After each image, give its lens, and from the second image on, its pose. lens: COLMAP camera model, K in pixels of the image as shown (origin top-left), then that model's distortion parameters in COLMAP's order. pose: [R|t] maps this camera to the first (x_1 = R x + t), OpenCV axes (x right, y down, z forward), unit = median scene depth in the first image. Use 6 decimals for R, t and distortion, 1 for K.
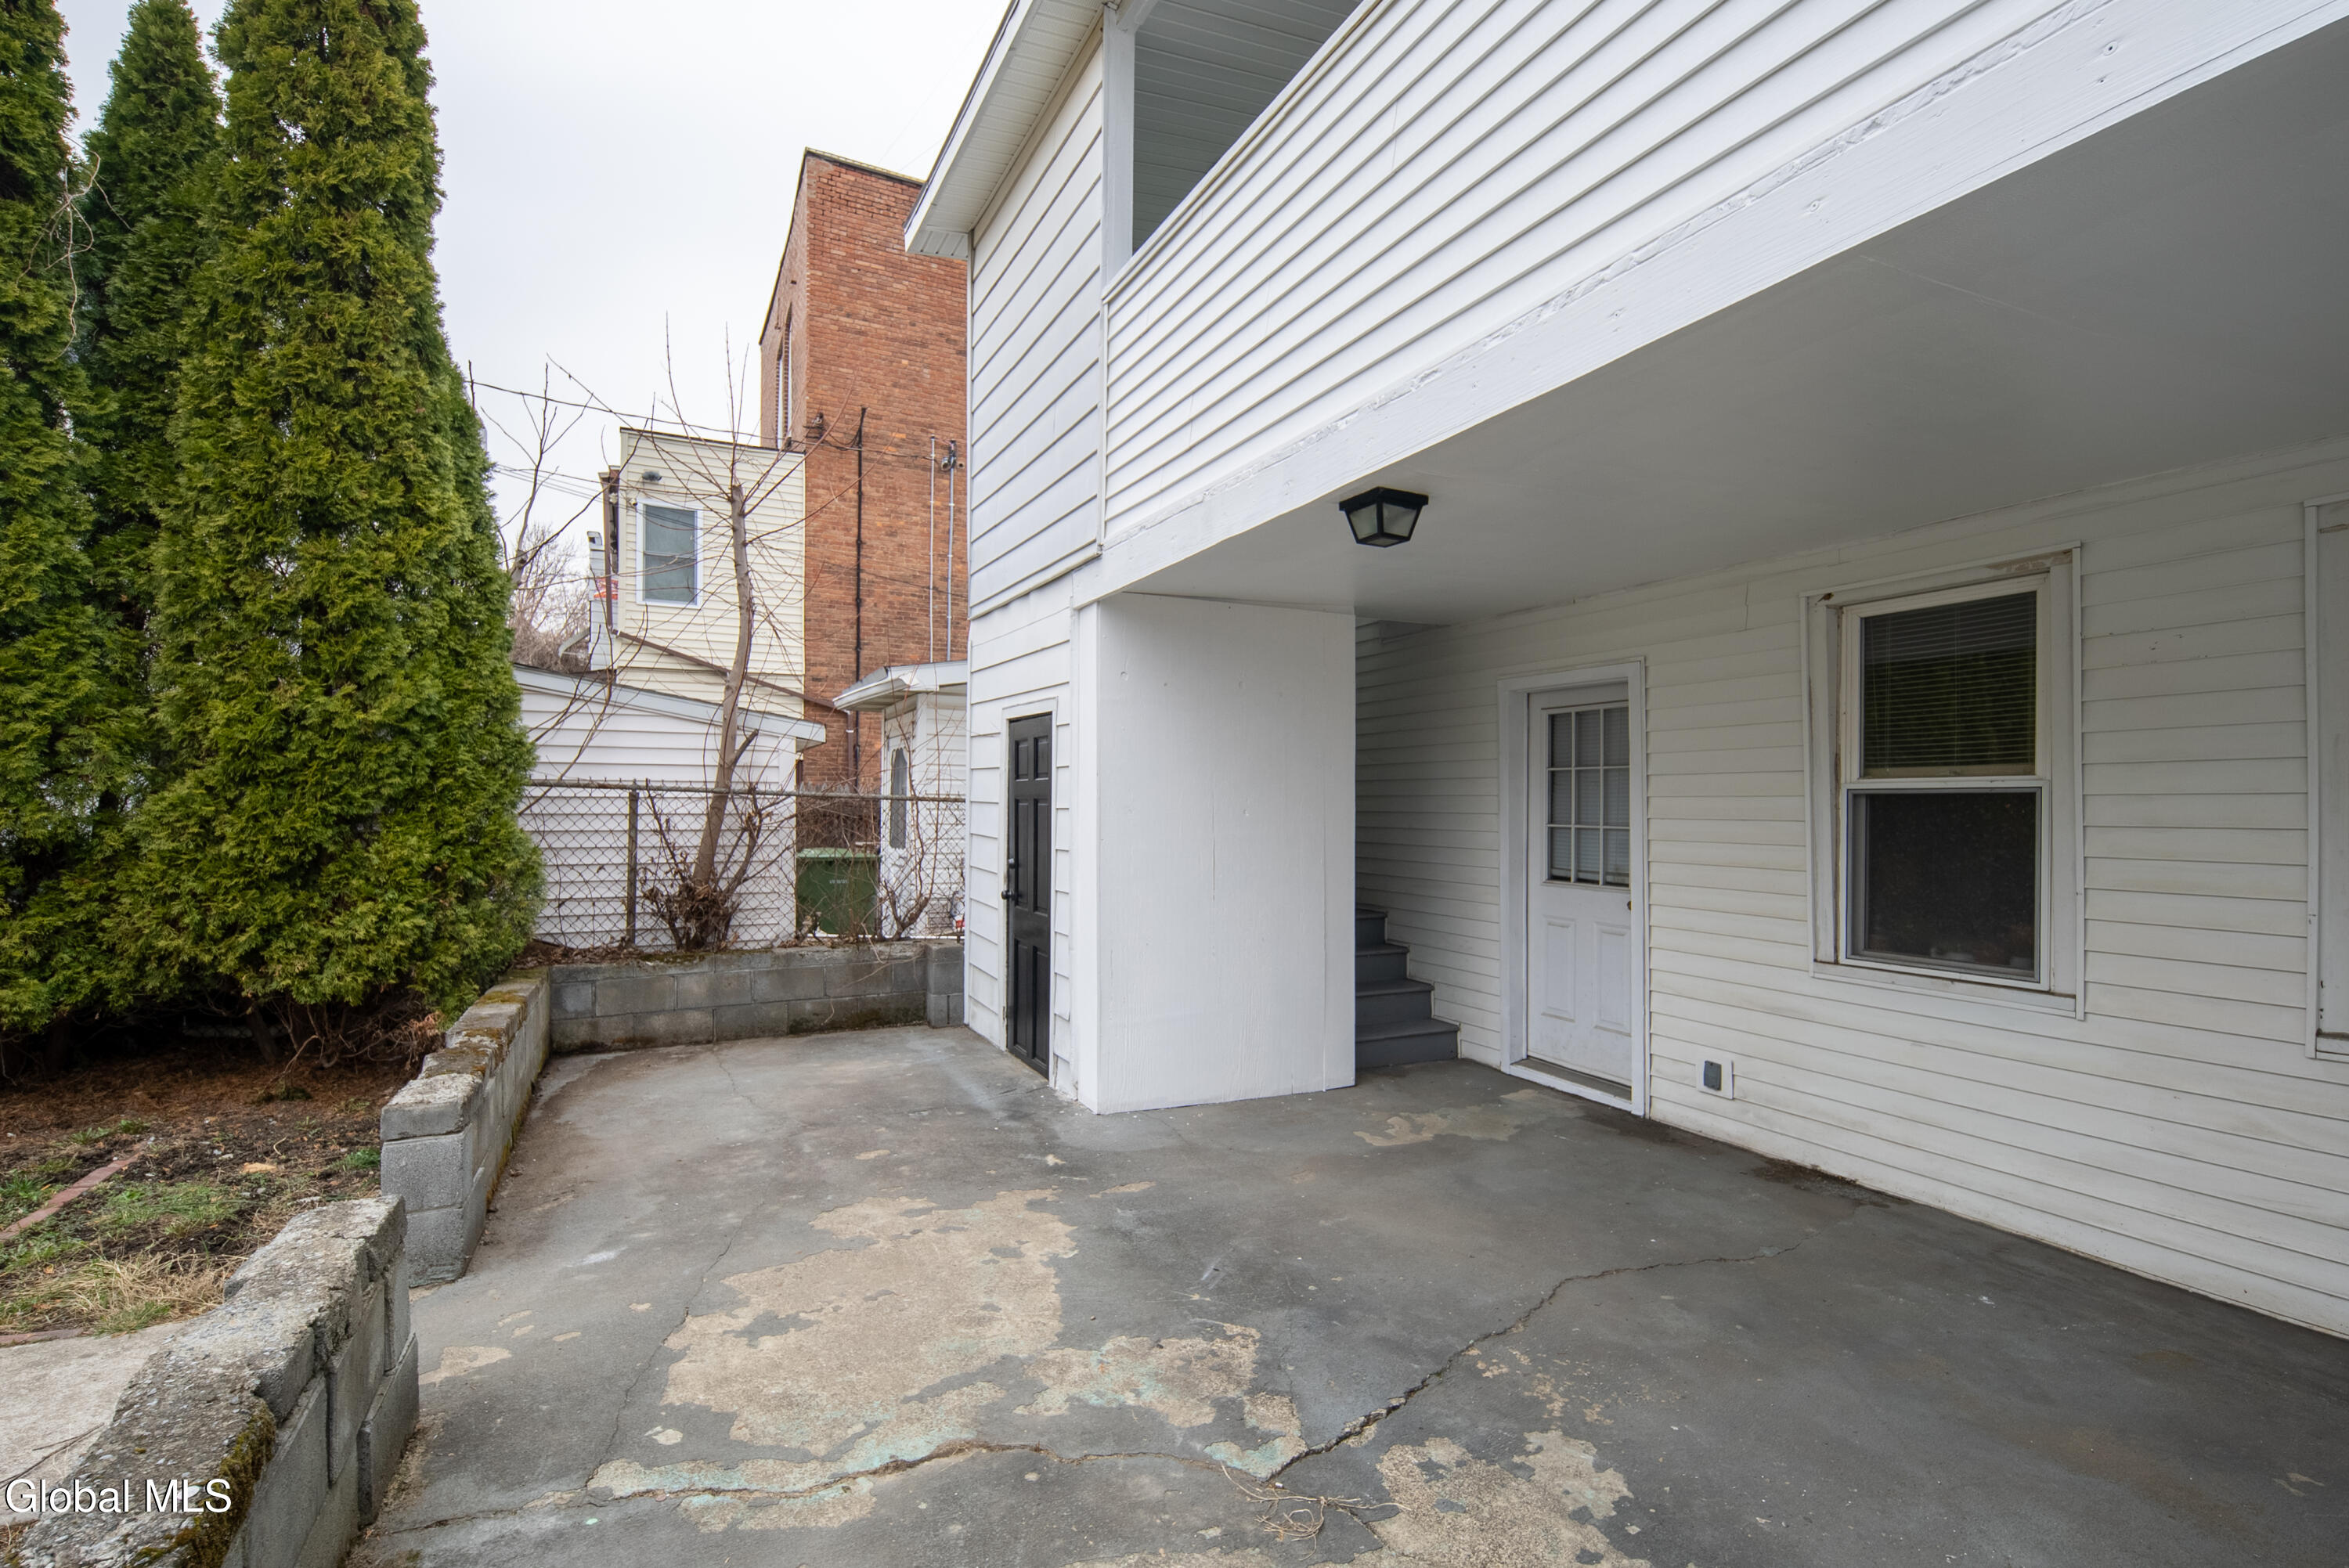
lens RADIAL K [[1055.5, 0, 1167.9], [0, 1055.5, 791.7], [0, 0, 1]] dist [0.000034, -0.000049]
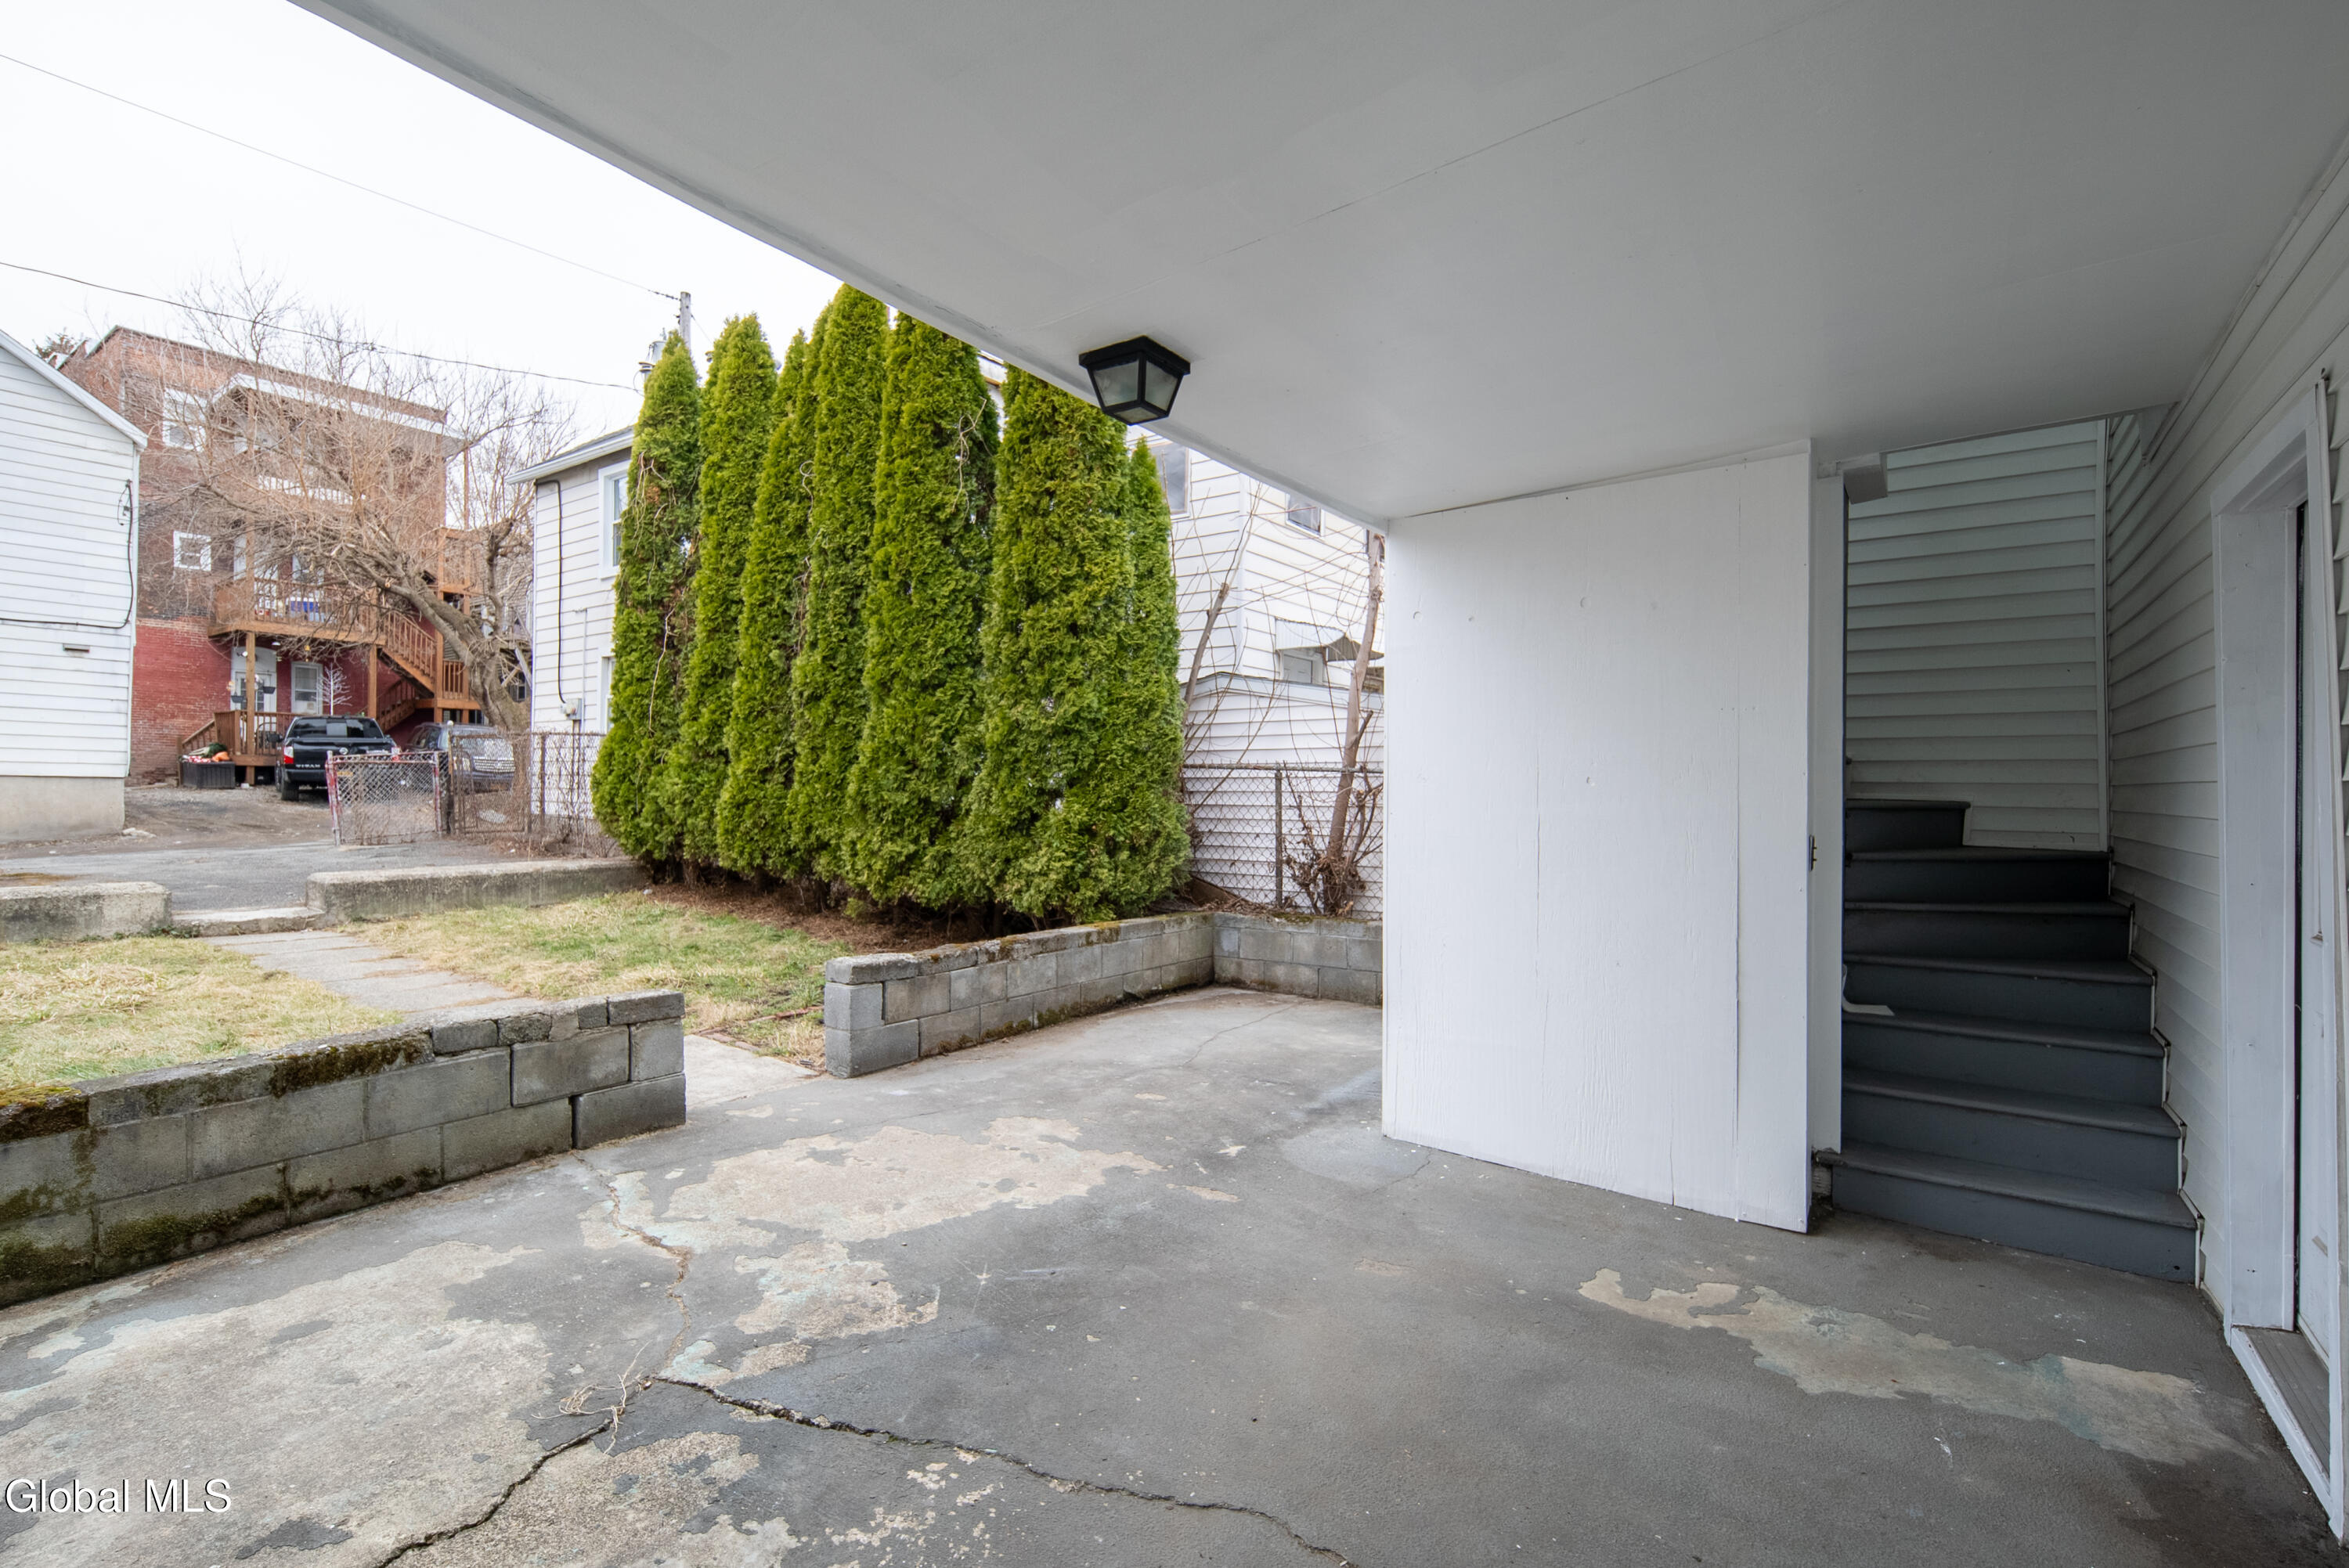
lens RADIAL K [[1055.5, 0, 1173.2], [0, 1055.5, 781.6], [0, 0, 1]] dist [0.000034, -0.000049]
pose [[0.474698, -0.010247, -0.880089, 0.694128], [0.006252, 0.999946, -0.008271, 0.028708], [0.880127, -0.001576, 0.474736, 0.508041]]
